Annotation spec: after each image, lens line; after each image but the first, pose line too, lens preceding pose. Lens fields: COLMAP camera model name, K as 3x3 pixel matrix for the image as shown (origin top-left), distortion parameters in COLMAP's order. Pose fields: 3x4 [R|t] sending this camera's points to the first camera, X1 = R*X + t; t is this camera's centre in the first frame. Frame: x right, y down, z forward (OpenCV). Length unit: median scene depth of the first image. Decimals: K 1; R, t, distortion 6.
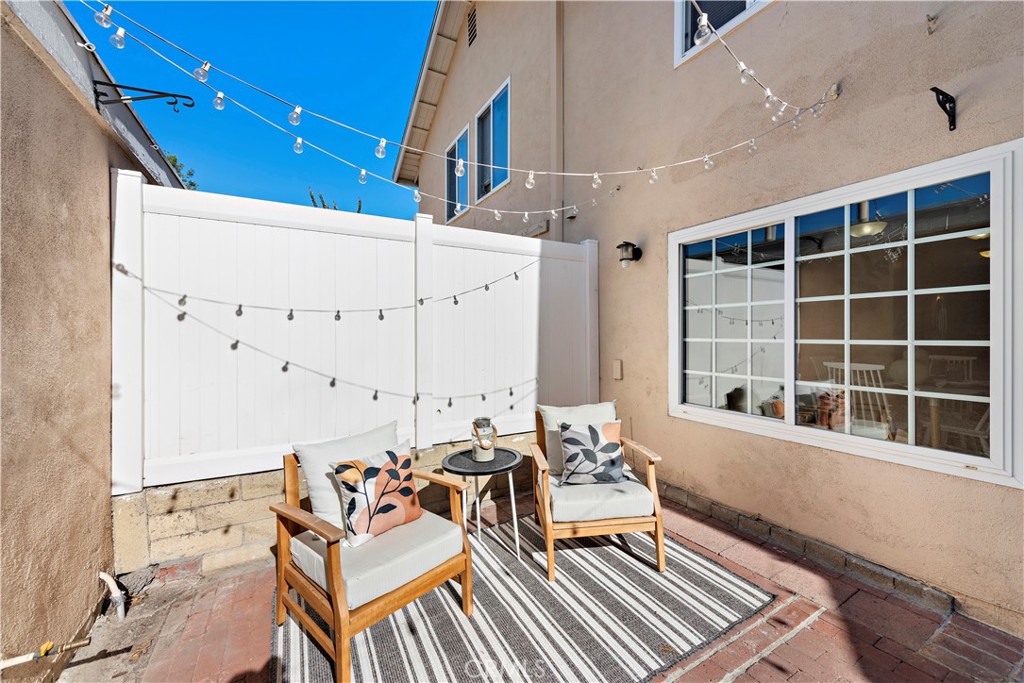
lens RADIAL K [[399.9, 0, 516.1], [0, 399.9, 341.3], [0, 0, 1]] dist [0.002607, -0.000535]
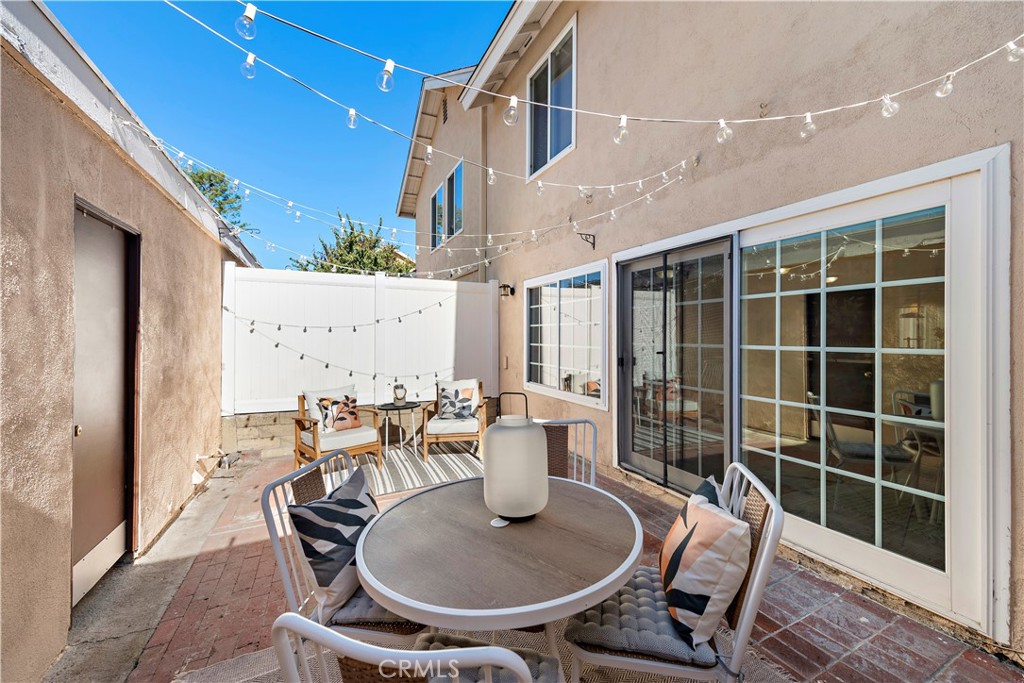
lens RADIAL K [[399.9, 0, 516.1], [0, 399.9, 341.3], [0, 0, 1]] dist [0.002607, -0.000535]
pose [[0.997795, 0.008847, -0.065784, 0.613918], [-0.008855, 0.999961, 0.000173, -0.021078], [0.065783, 0.000410, 0.997834, -0.908664]]
